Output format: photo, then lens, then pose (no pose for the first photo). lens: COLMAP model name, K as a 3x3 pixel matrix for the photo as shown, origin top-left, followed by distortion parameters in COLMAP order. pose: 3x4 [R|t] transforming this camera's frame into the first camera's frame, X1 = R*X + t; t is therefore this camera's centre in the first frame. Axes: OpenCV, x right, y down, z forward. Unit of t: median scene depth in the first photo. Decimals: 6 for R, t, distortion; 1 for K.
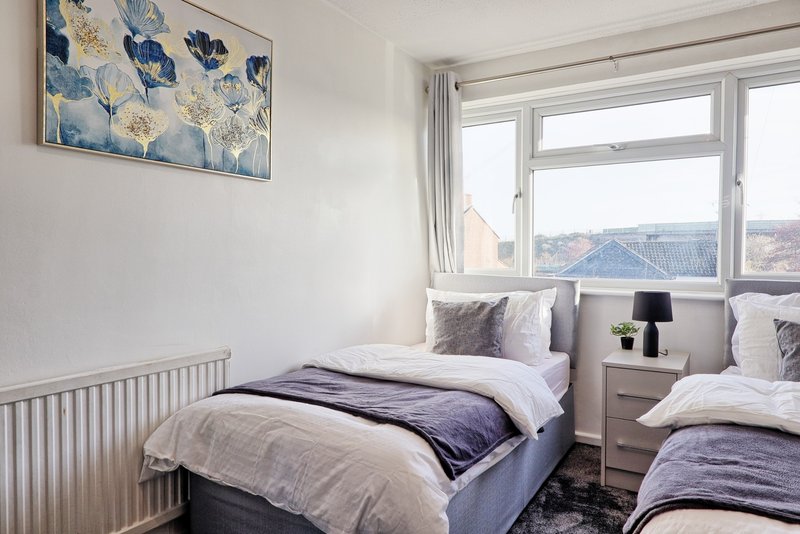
lens RADIAL K [[544.3, 0, 400.0], [0, 544.3, 267.0], [0, 0, 1]] dist [-0.001698, -0.004722]
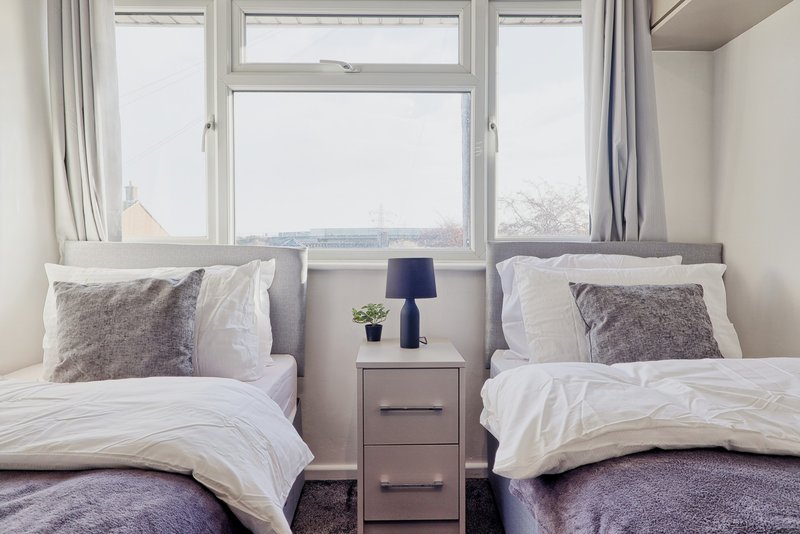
lens RADIAL K [[544.3, 0, 400.0], [0, 544.3, 267.0], [0, 0, 1]] dist [-0.001698, -0.004722]
pose [[0.836793, -0.012687, 0.547372, 0.054952], [0.016951, 0.999853, -0.002740, 0.057860], [-0.547256, 0.011571, 0.836885, 0.393071]]
